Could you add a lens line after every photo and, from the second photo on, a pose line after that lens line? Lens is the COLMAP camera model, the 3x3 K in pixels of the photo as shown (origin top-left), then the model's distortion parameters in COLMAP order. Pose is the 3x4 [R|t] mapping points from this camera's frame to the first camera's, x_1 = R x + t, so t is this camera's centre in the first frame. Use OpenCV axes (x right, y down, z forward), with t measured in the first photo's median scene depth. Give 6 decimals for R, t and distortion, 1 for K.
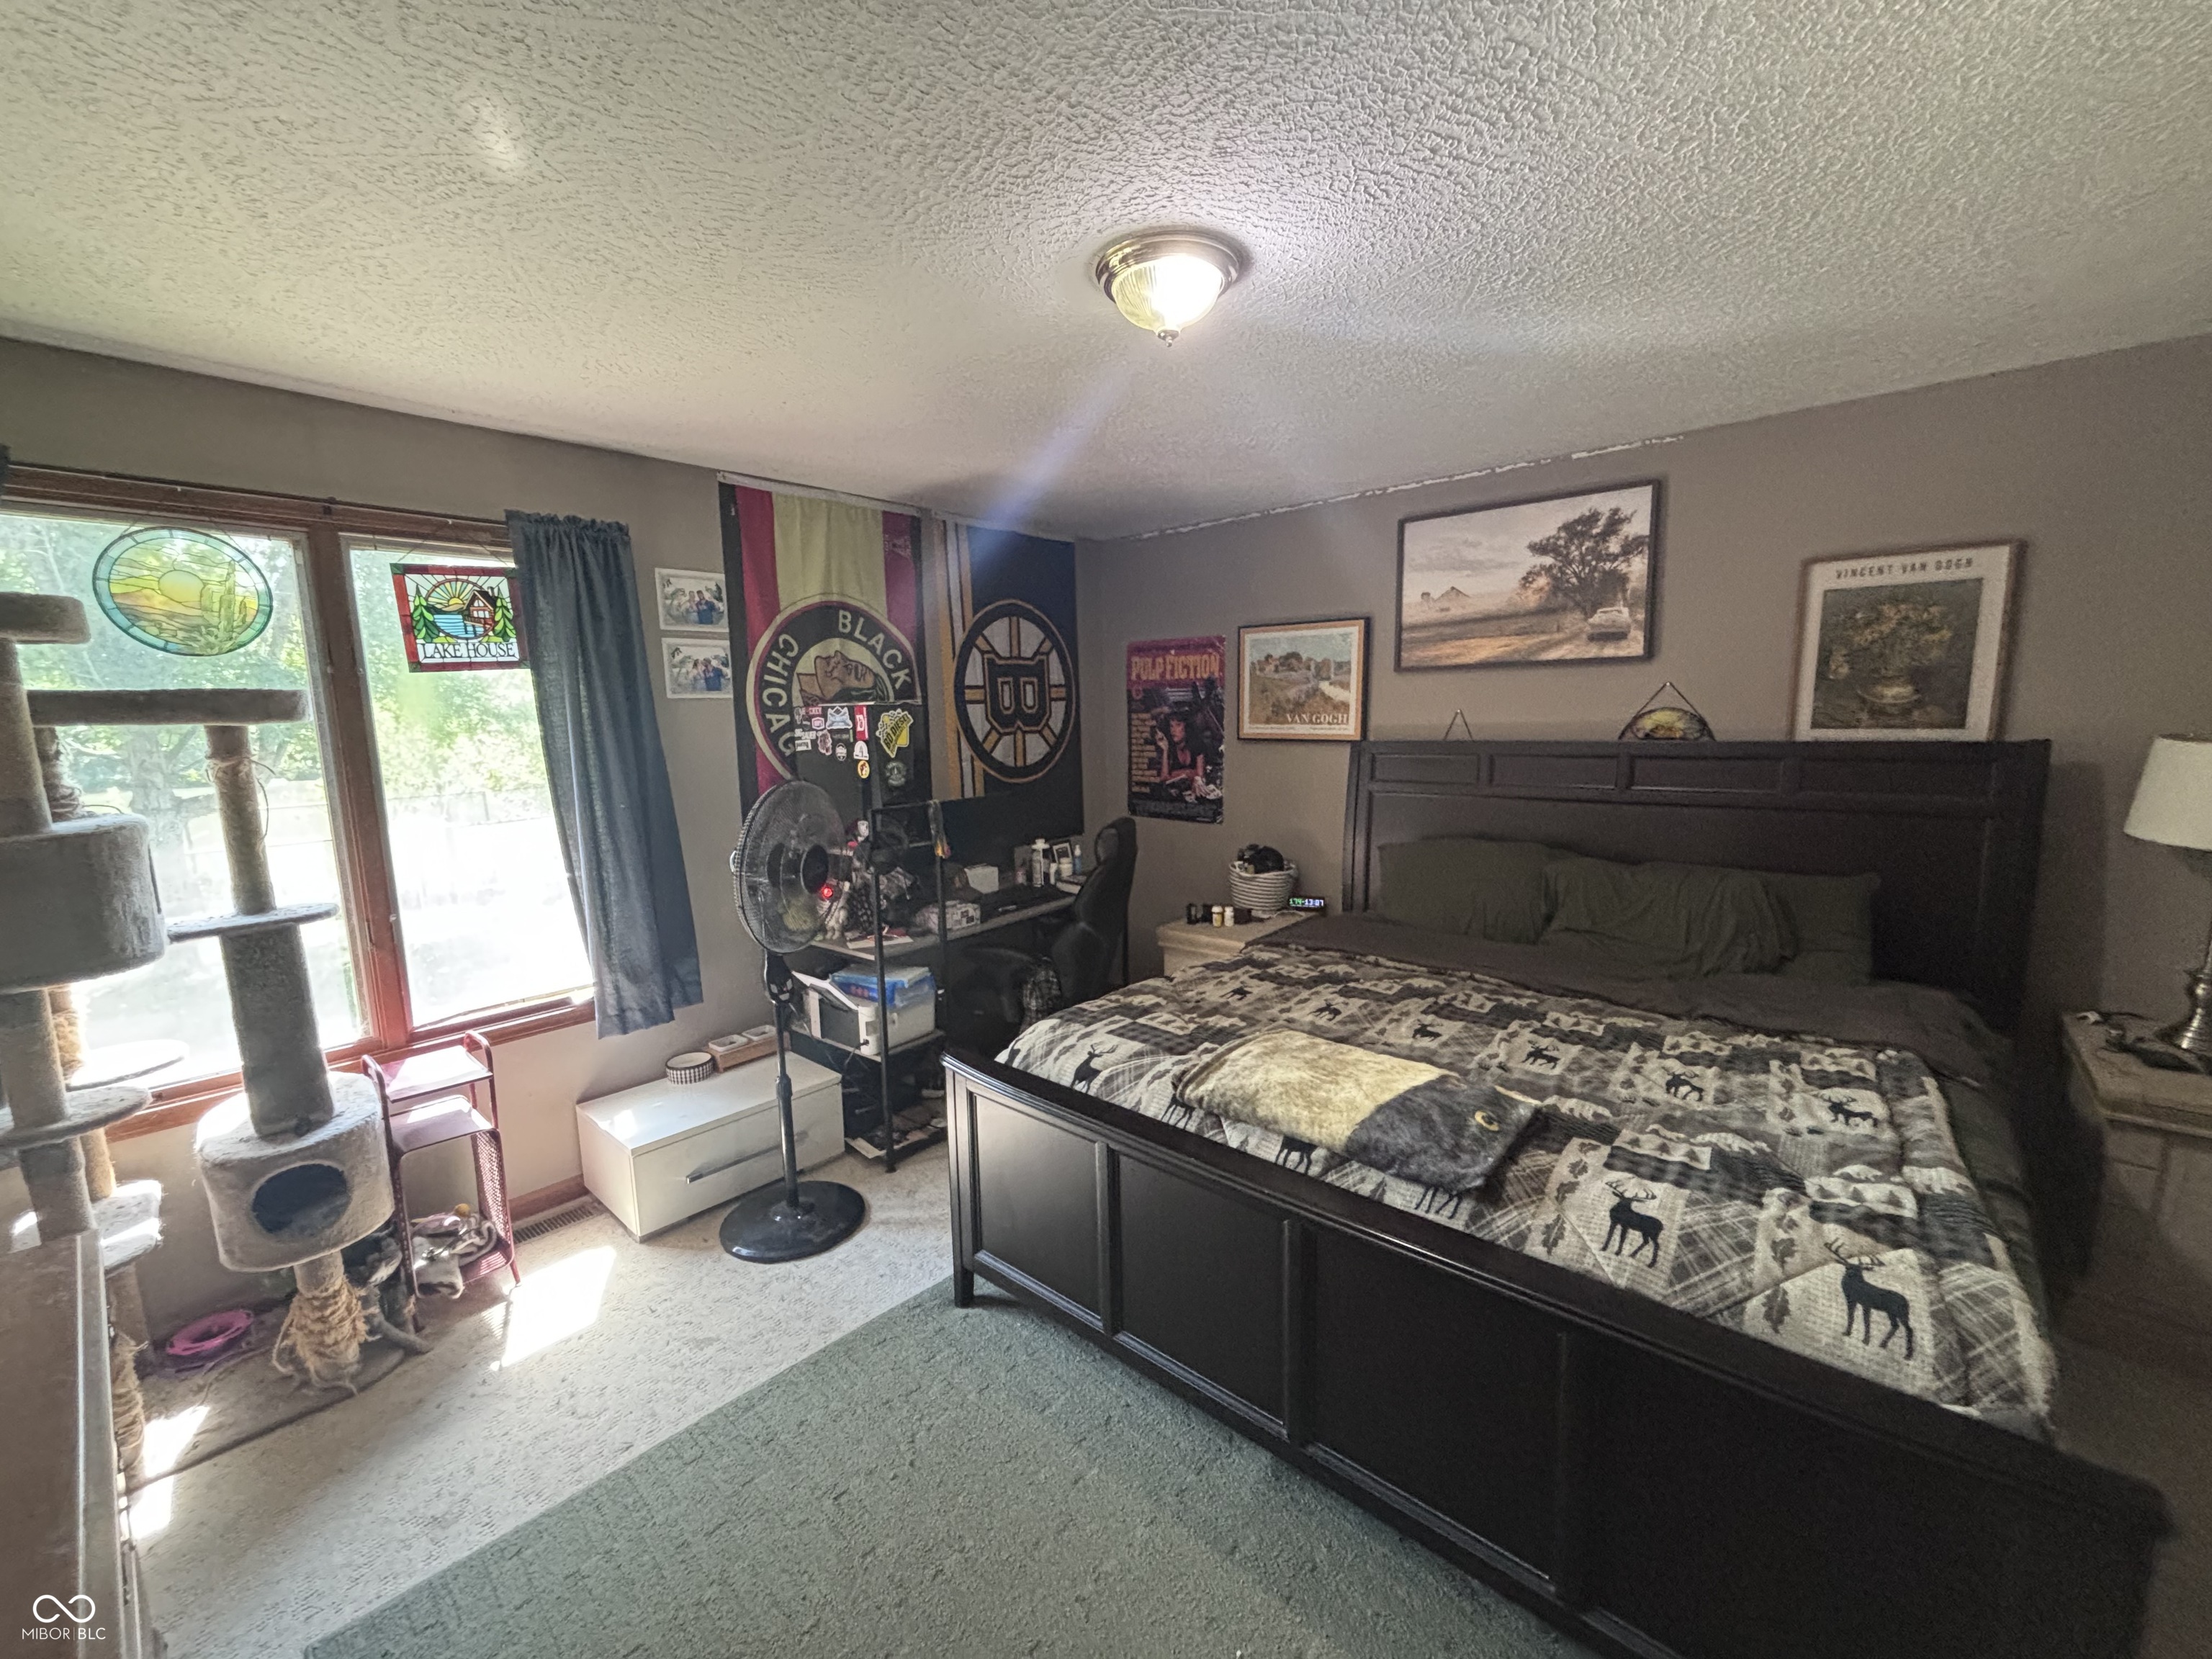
lens RADIAL K [[891.8, 0, 1101.6], [0, 891.8, 834.8], [0, 0, 1]] dist [-0.000115, 0.000023]
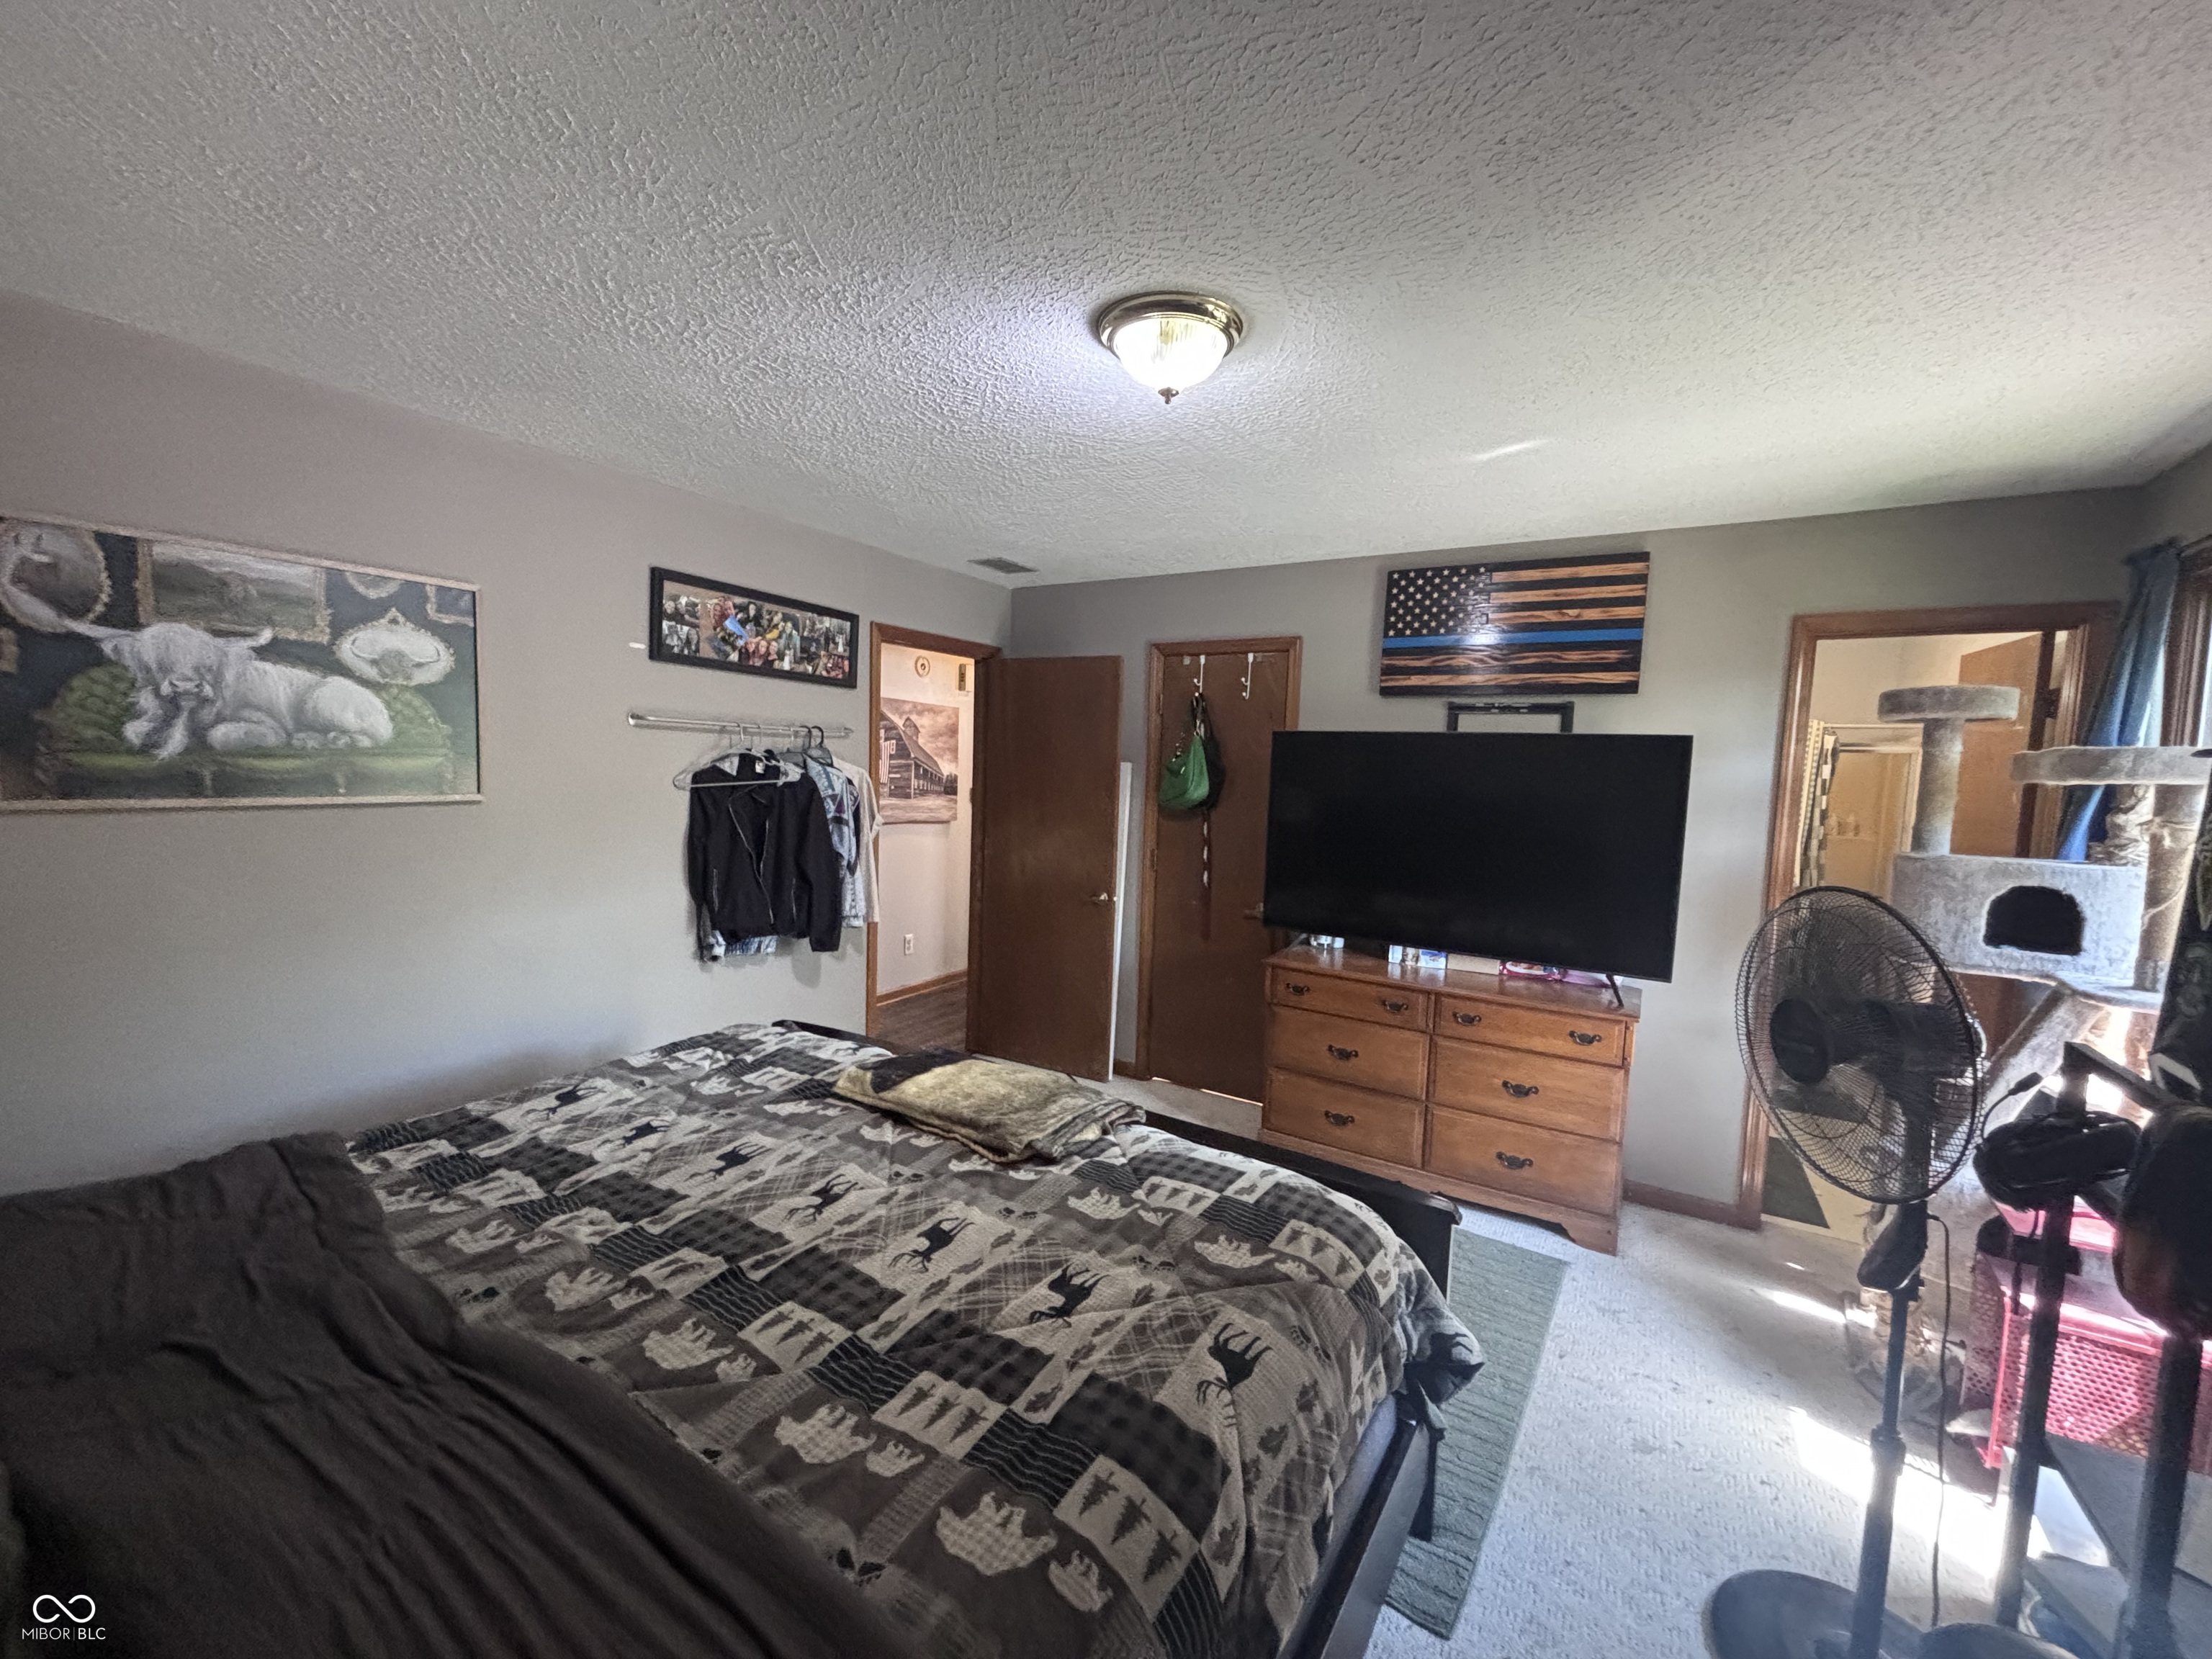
lens RADIAL K [[891.8, 0, 1111.3], [0, 891.8, 834.5], [0, 0, 1]] dist [-0.000115, 0.000023]
pose [[-0.984850, 0.007158, -0.173261, 0.253027], [-0.031804, 0.974743, 0.221052, -0.237716], [0.170467, 0.223214, -0.959748, 1.649134]]
